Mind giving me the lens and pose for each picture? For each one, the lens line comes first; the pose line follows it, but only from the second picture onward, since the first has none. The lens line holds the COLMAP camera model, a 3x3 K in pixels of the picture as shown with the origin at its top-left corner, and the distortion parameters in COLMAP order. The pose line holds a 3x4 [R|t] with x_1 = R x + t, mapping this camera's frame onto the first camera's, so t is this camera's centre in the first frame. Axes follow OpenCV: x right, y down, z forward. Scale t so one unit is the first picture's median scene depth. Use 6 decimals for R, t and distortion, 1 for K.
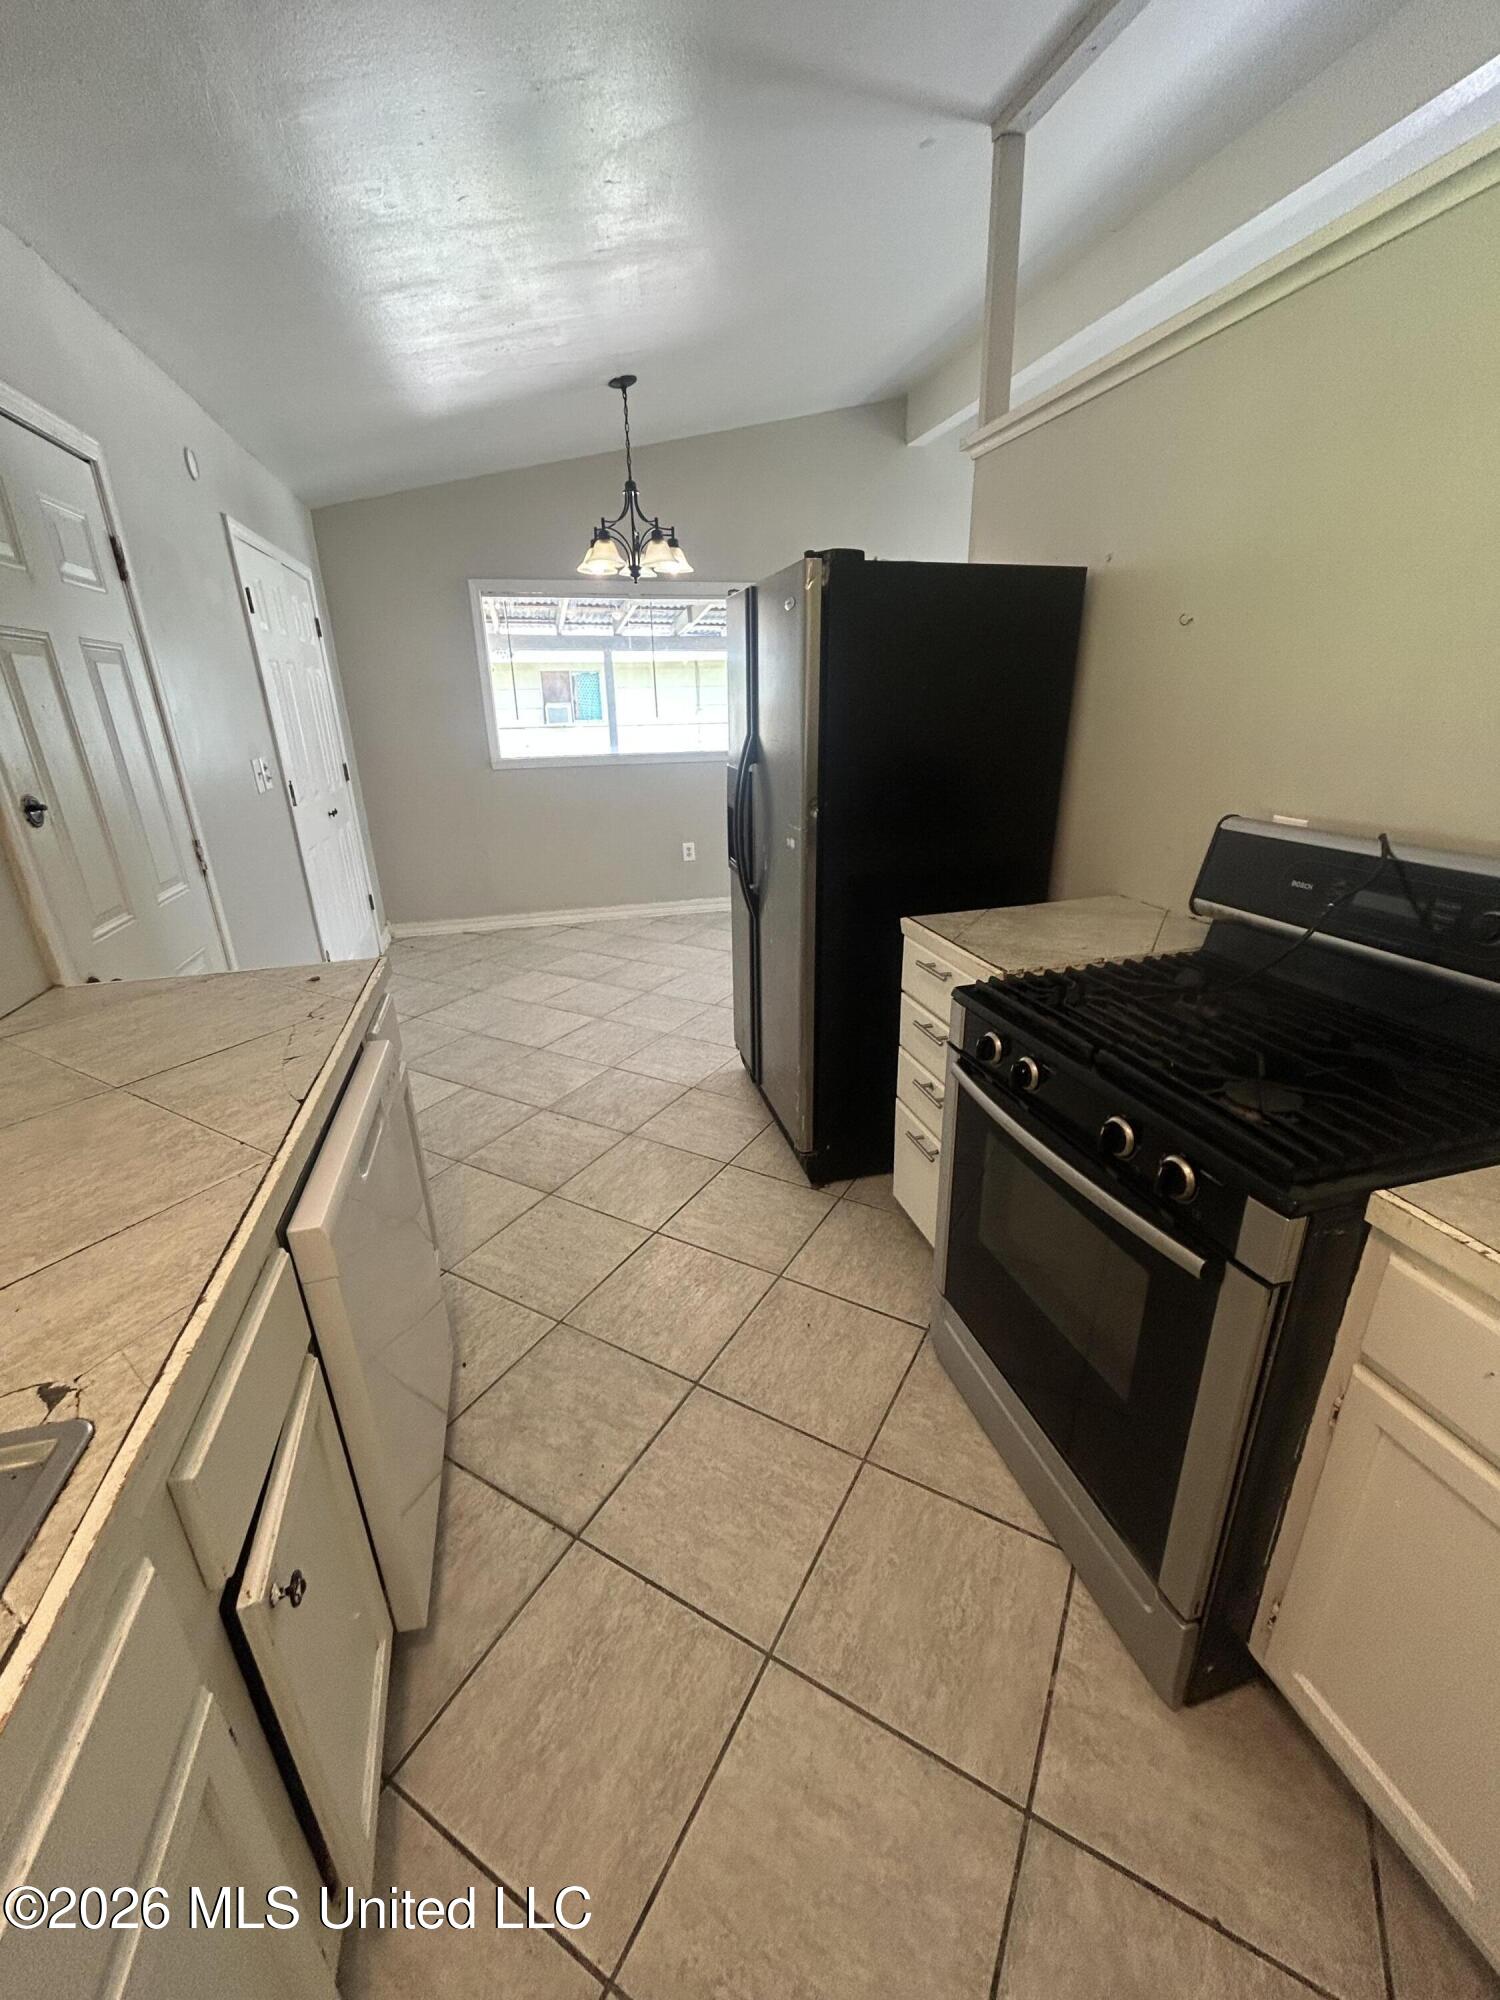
lens RADIAL K [[806.3, 0, 747.1], [0, 806.3, 1002.7], [0, 0, 1]] dist [-0.001977, 0.000121]
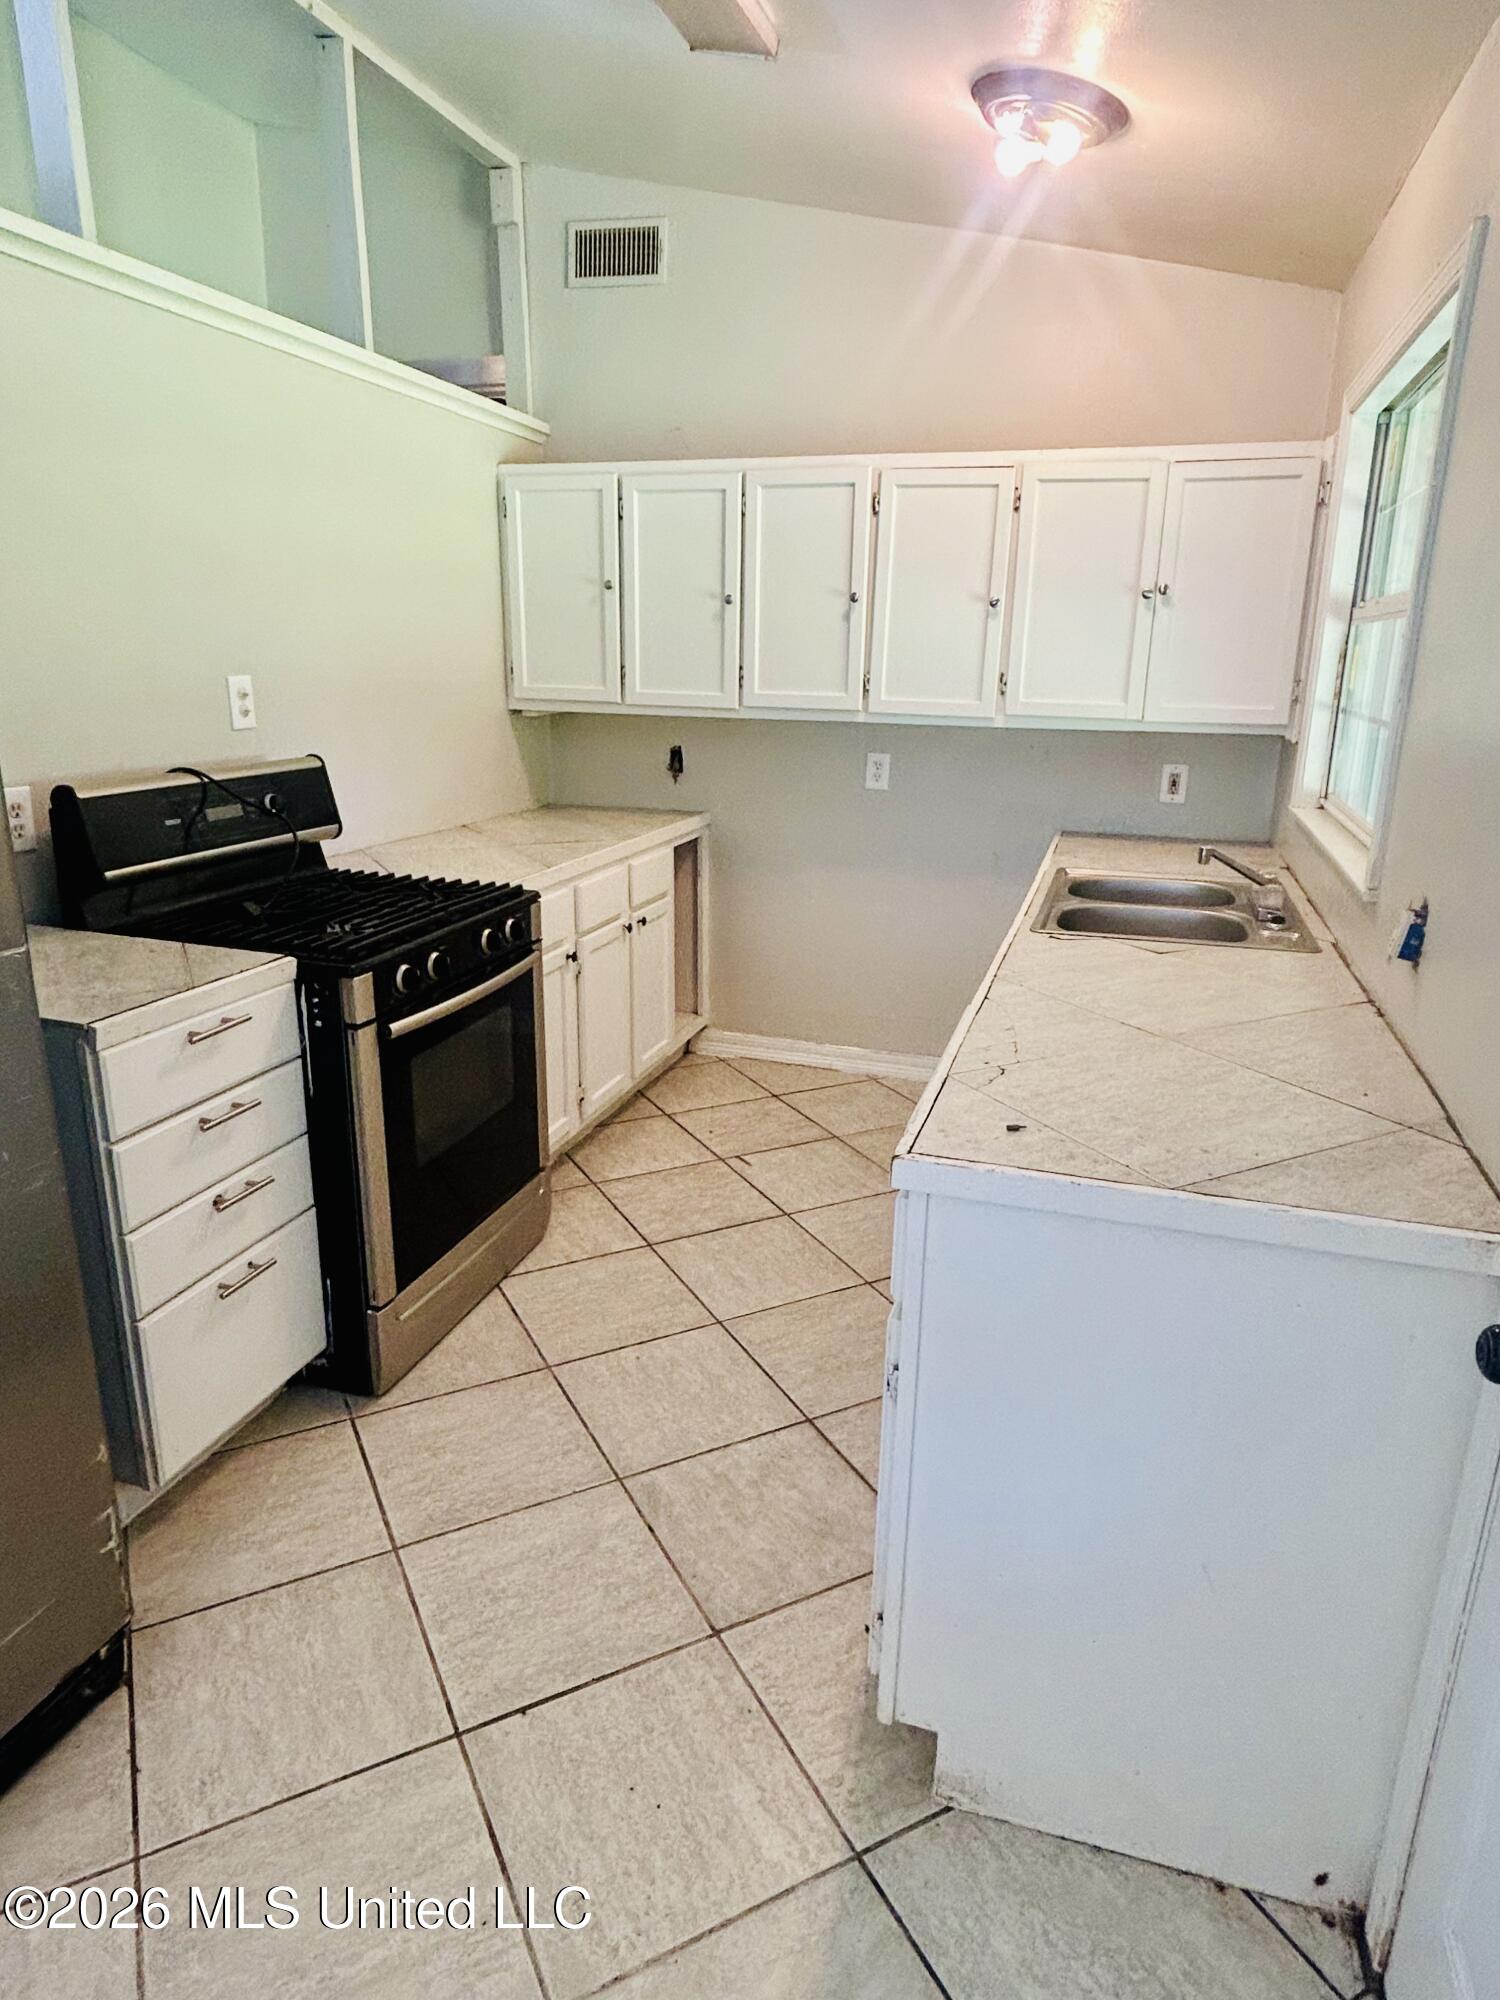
lens RADIAL K [[1199.1, 0, 751.1], [0, 1199.1, 996.3], [0, 0, 1]] dist [0.002205, 0.000082]
pose [[-0.843622, -0.142286, 0.517741, -0.875010], [0.192573, 0.819921, 0.539115, -0.663750], [-0.501215, 0.554512, -0.664304, 1.747989]]
